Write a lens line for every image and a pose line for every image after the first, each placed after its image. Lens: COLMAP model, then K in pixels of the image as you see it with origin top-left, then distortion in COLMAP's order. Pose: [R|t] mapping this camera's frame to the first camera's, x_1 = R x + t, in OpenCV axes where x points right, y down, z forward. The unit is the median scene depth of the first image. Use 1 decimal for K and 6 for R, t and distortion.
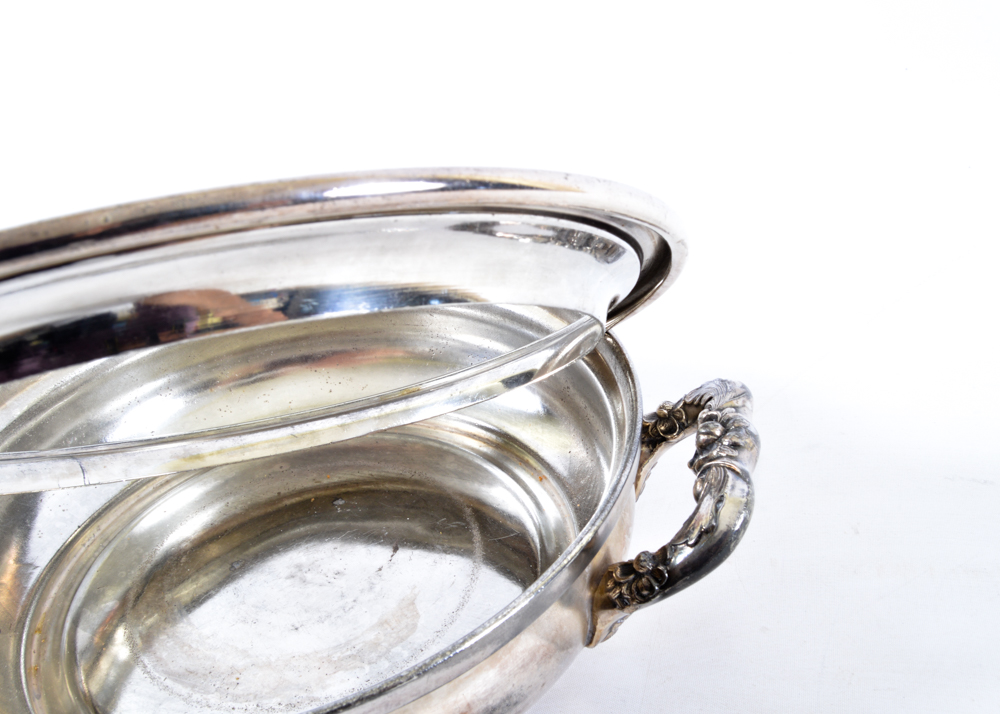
lens RADIAL K [[1034.1, 0, 501.7], [0, 1034.1, 355.7], [0, 0, 1]] dist [-0.085719, 0.000000]
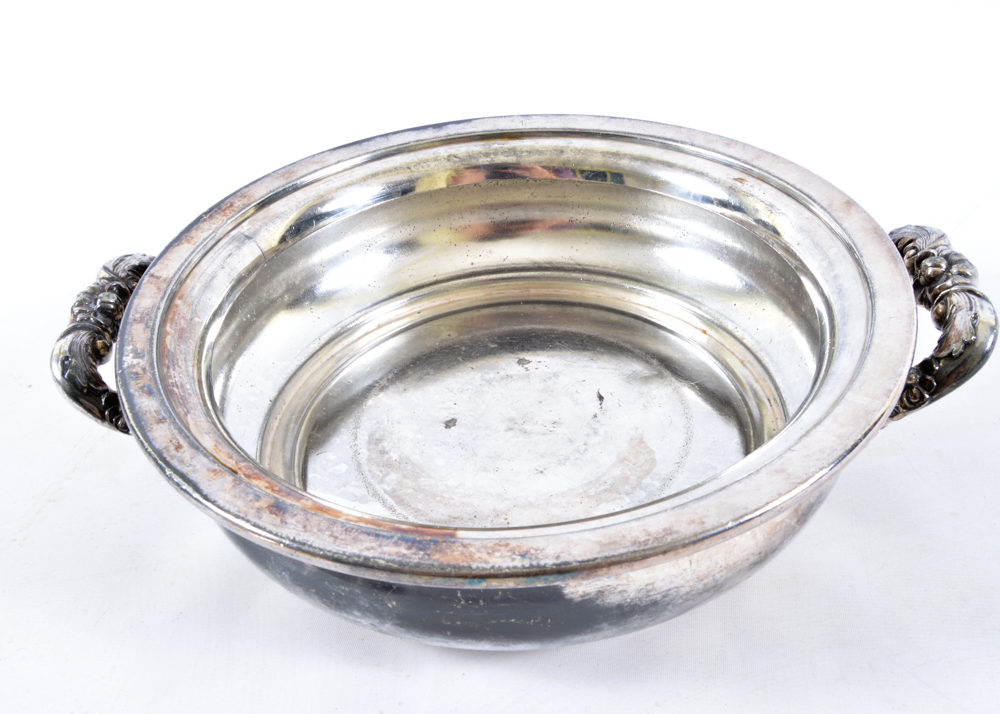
lens RADIAL K [[1034.1, 0, 491.5], [0, 1034.1, 356.8], [0, 0, 1]] dist [-0.085719, 0.000000]
pose [[0.986533, -0.047291, 0.156577, -0.439486], [0.034983, 0.996145, 0.080450, 0.062329], [-0.159778, -0.073889, 0.984384, -0.043824]]
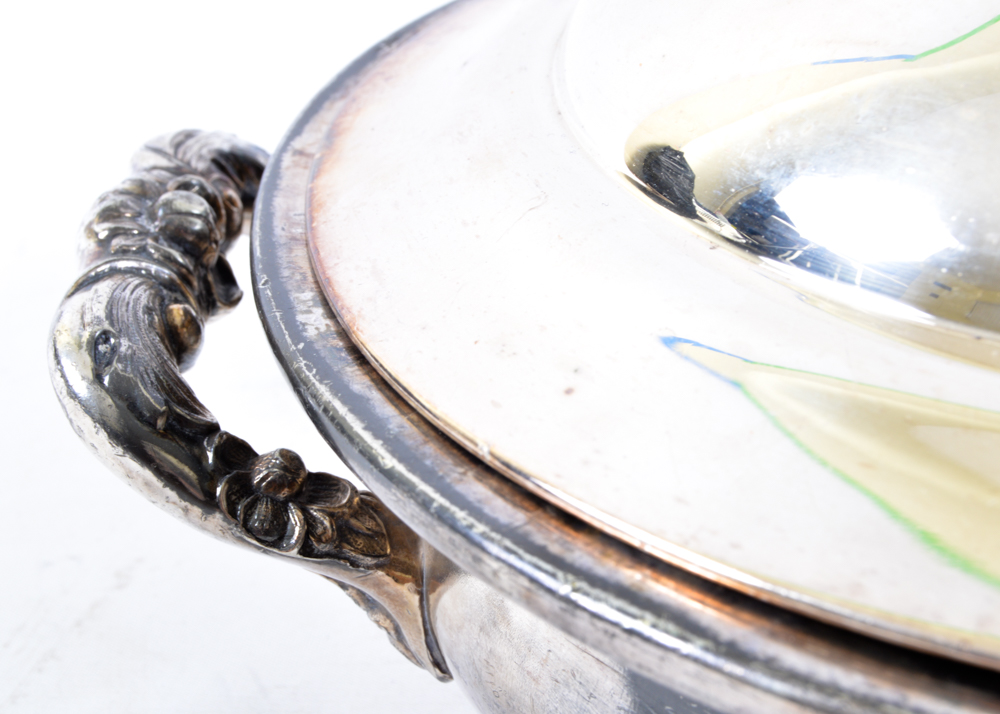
lens RADIAL K [[1948.4, 0, 501.1], [0, 1948.4, 359.2], [0, 0, 1]] dist [-0.061051, 0.000000]
pose [[0.983492, -0.016272, 0.180219, -0.693157], [0.030977, 0.996387, -0.079082, 0.202244], [-0.178281, 0.083360, 0.980442, 0.339808]]
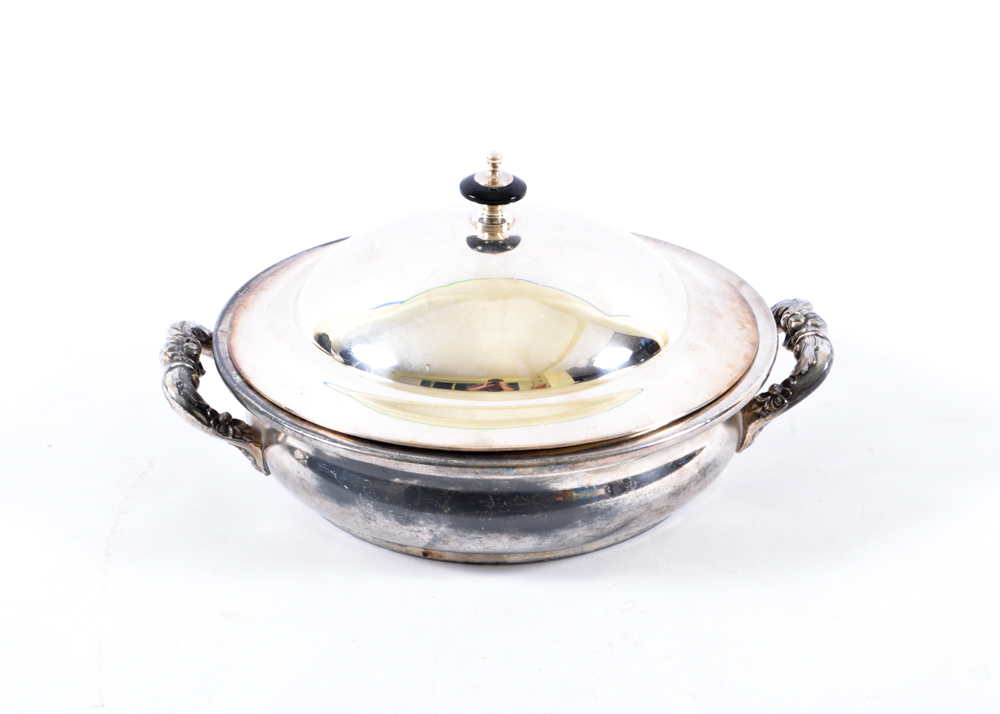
lens RADIAL K [[2646.5, 0, 500.2], [0, 2646.5, 360.2], [0, 0, 1]] dist [0.033419, 0.000000]
pose [[0.953275, -0.013017, 0.301824, -1.404071], [0.046626, 0.993440, -0.104417, 0.512739], [-0.298485, 0.113611, 0.947628, -2.619488]]
